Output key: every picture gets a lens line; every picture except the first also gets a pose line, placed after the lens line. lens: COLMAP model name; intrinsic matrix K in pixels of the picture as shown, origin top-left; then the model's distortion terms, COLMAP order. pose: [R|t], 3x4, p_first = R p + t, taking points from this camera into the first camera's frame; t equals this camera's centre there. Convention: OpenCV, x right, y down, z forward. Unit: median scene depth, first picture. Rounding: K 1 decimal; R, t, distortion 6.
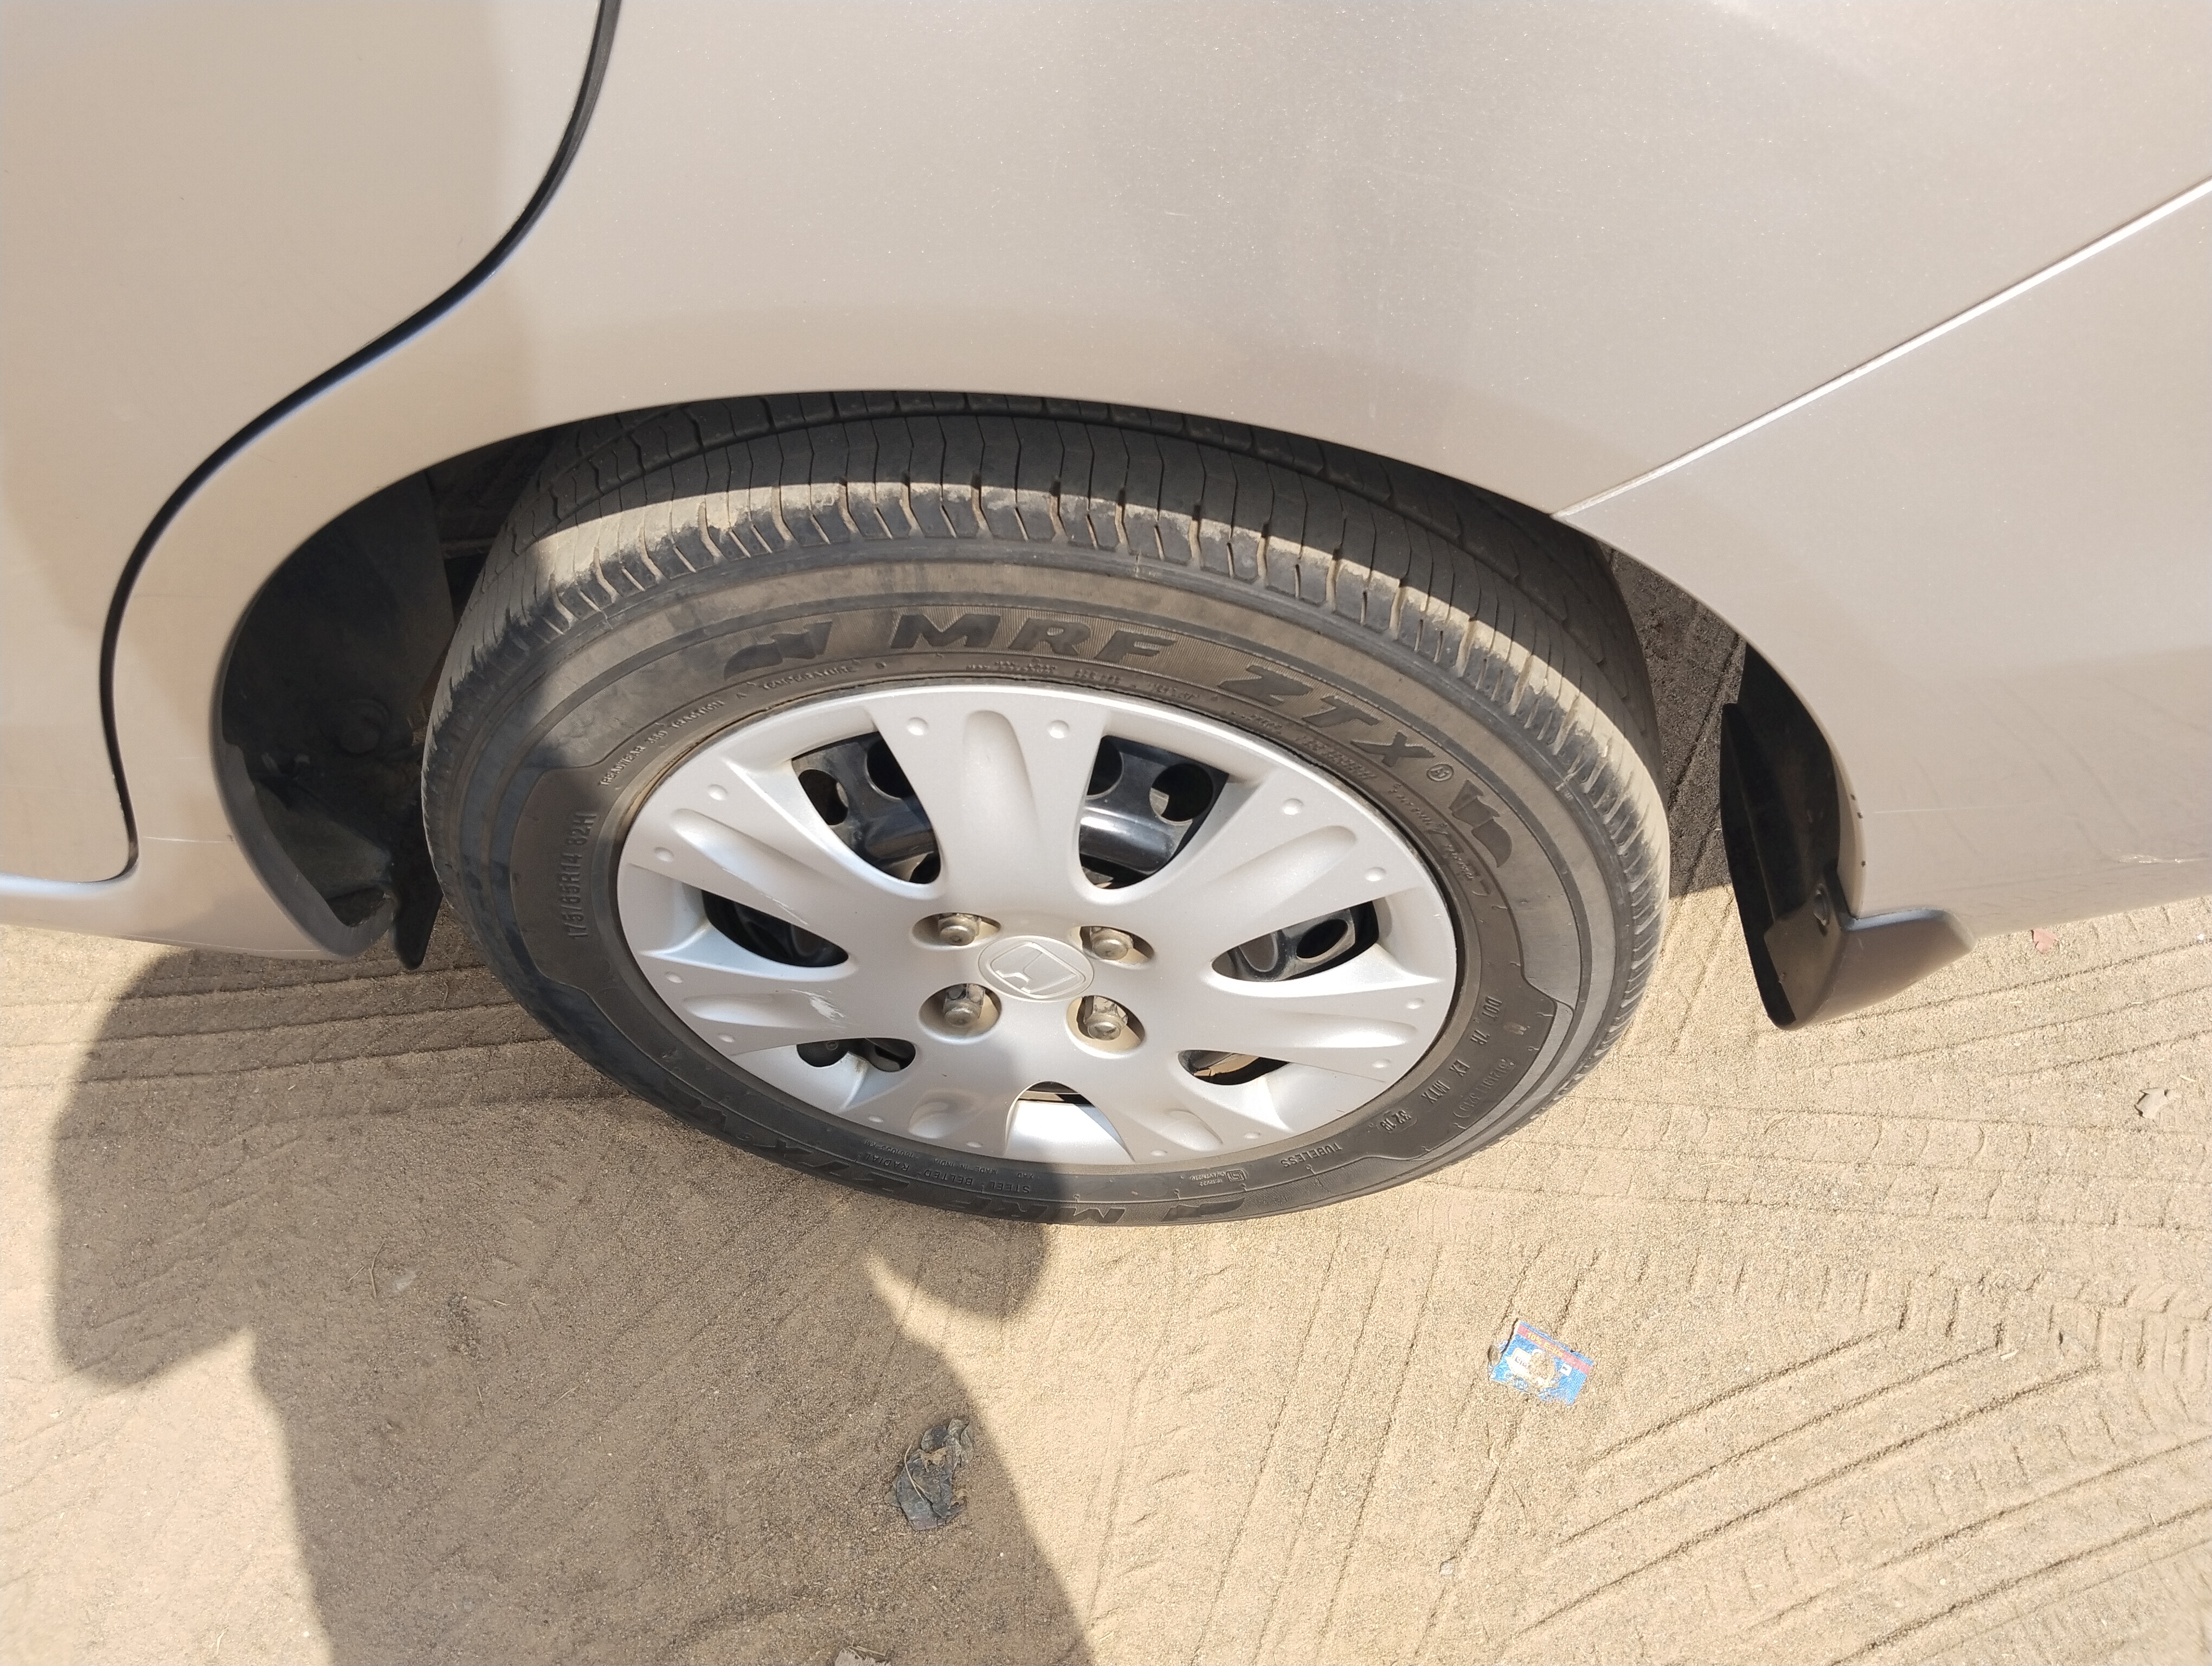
lens RADIAL K [[1813.5, 0, 1106.0], [0, 1813.5, 833.0], [0, 0, 1]] dist [0.007221, 0.002938]
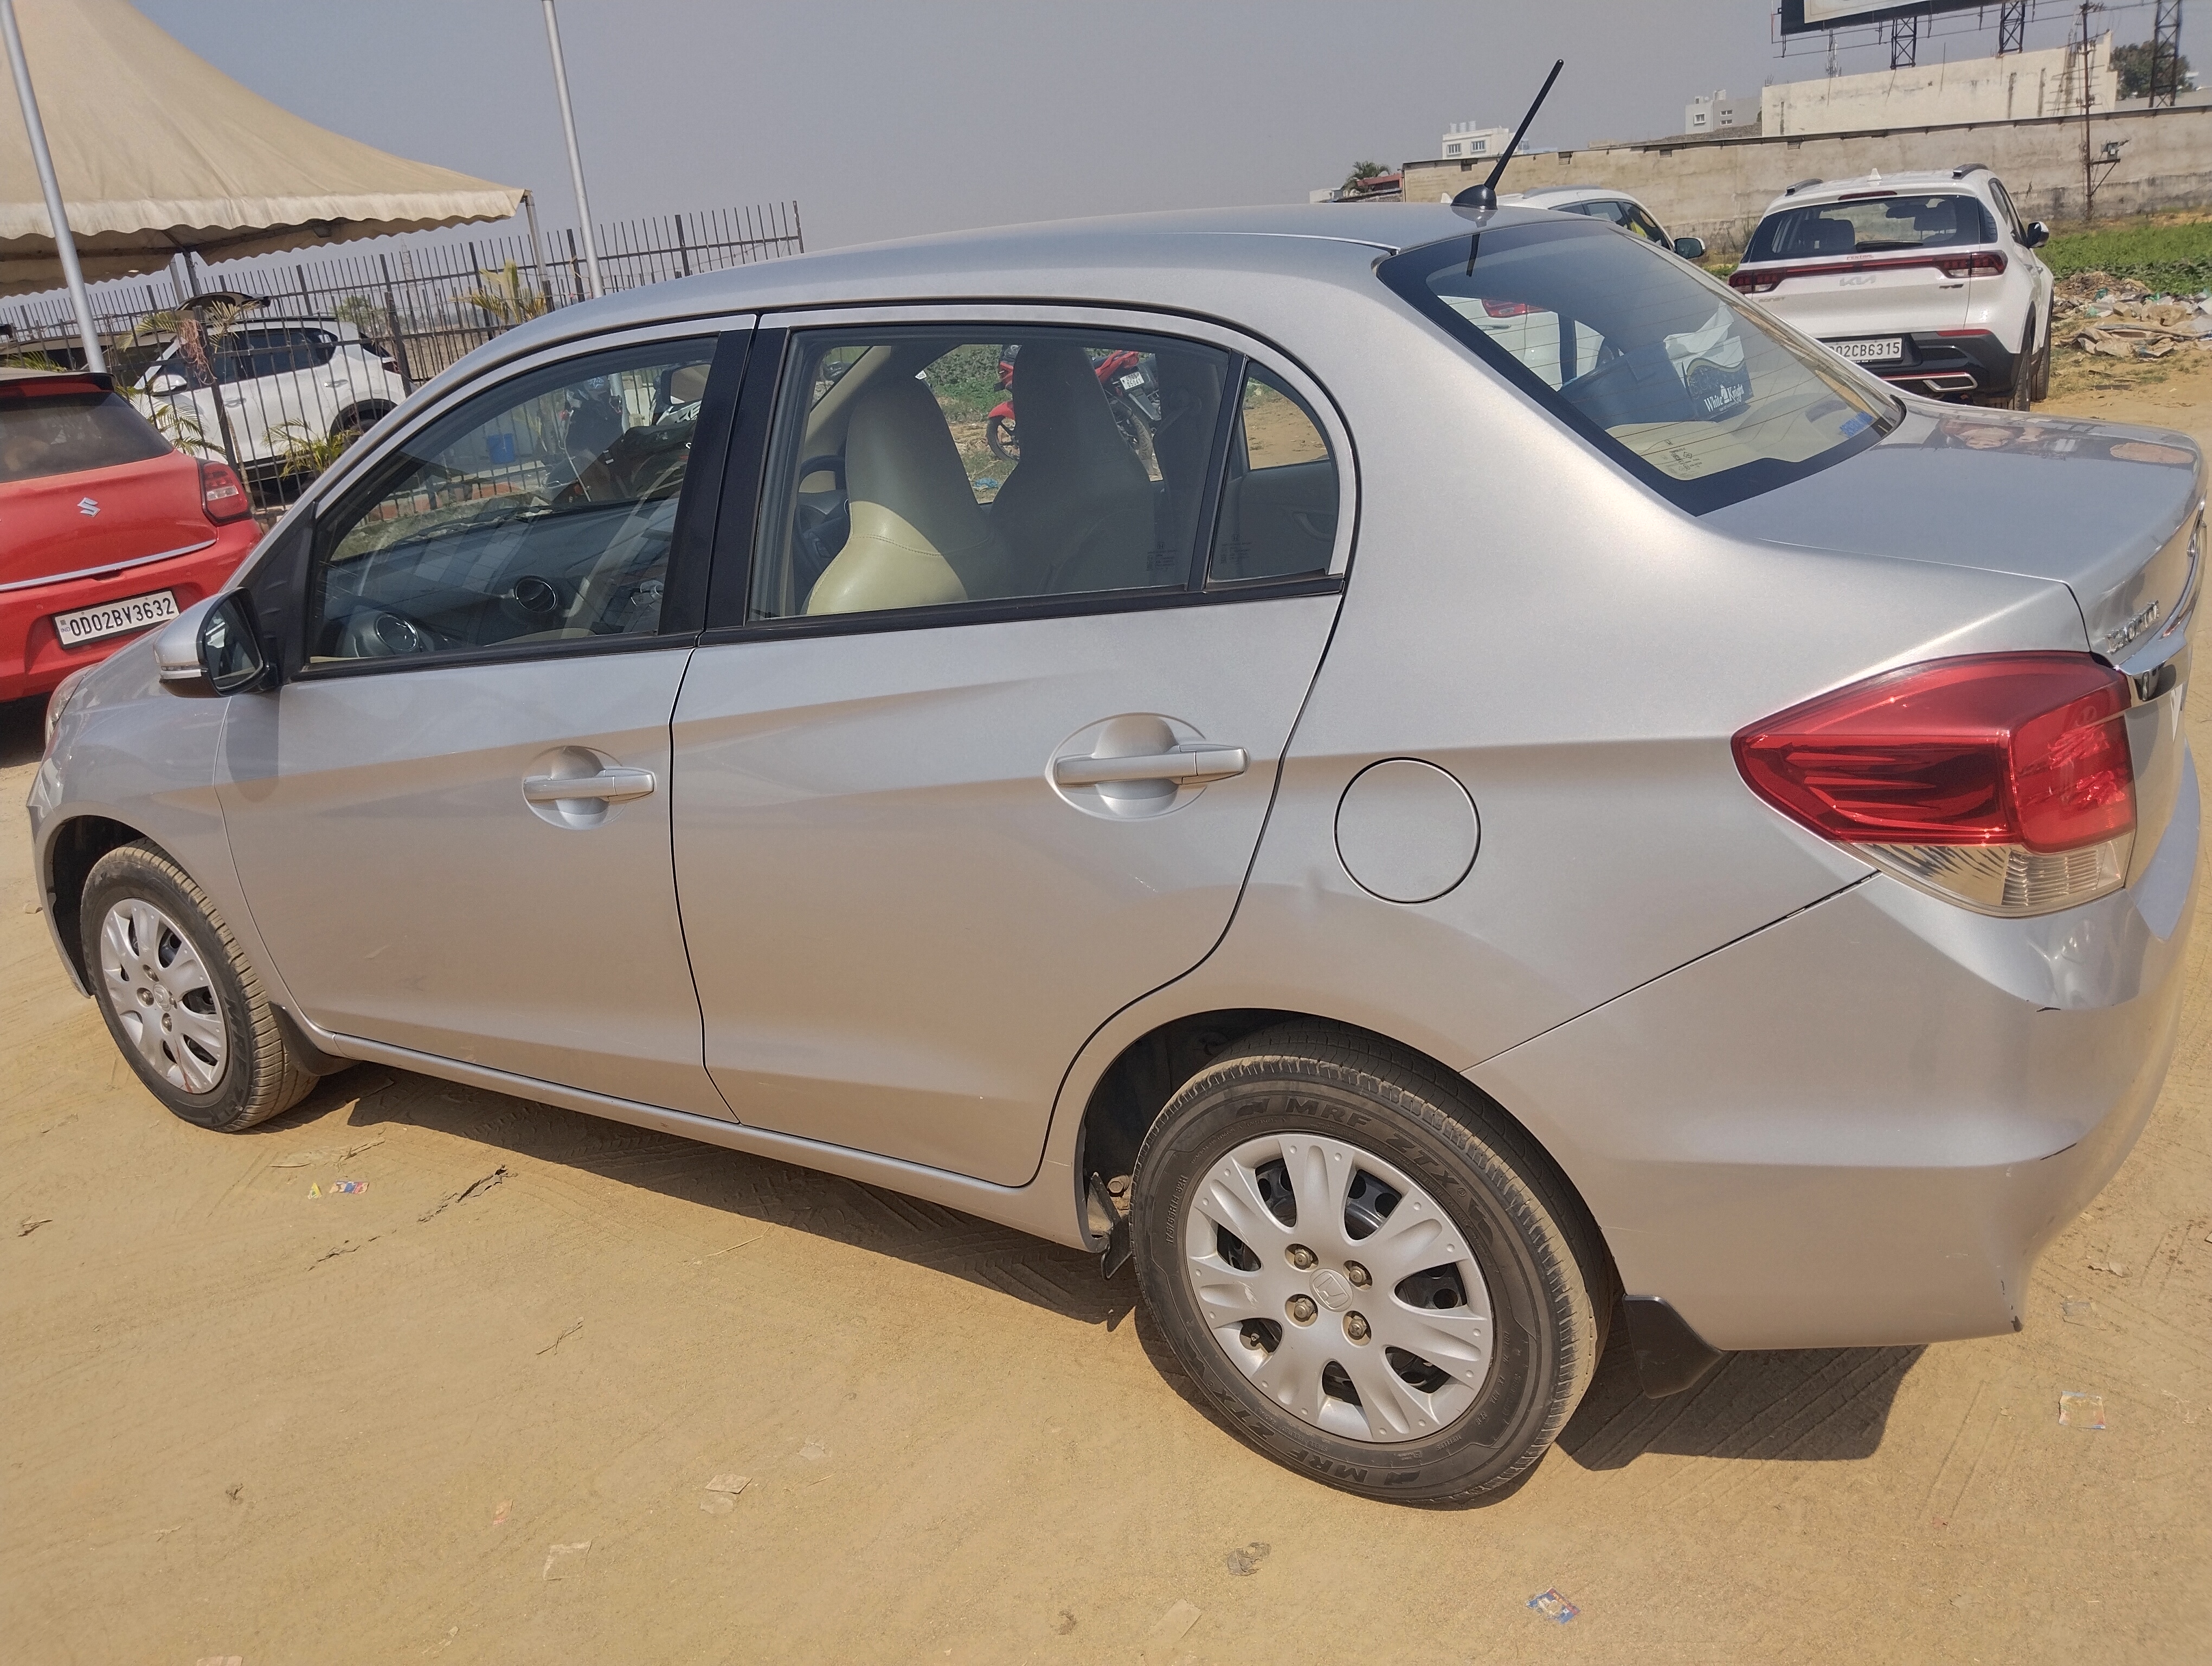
lens RADIAL K [[1813.5, 0, 1106.0], [0, 1813.5, 833.0], [0, 0, 1]] dist [0.007221, 0.002938]
pose [[0.889455, 0.080455, -0.449885, 0.927909], [-0.320587, 0.811406, -0.488717, 1.083354], [0.325720, 0.578919, 0.747502, -1.632902]]
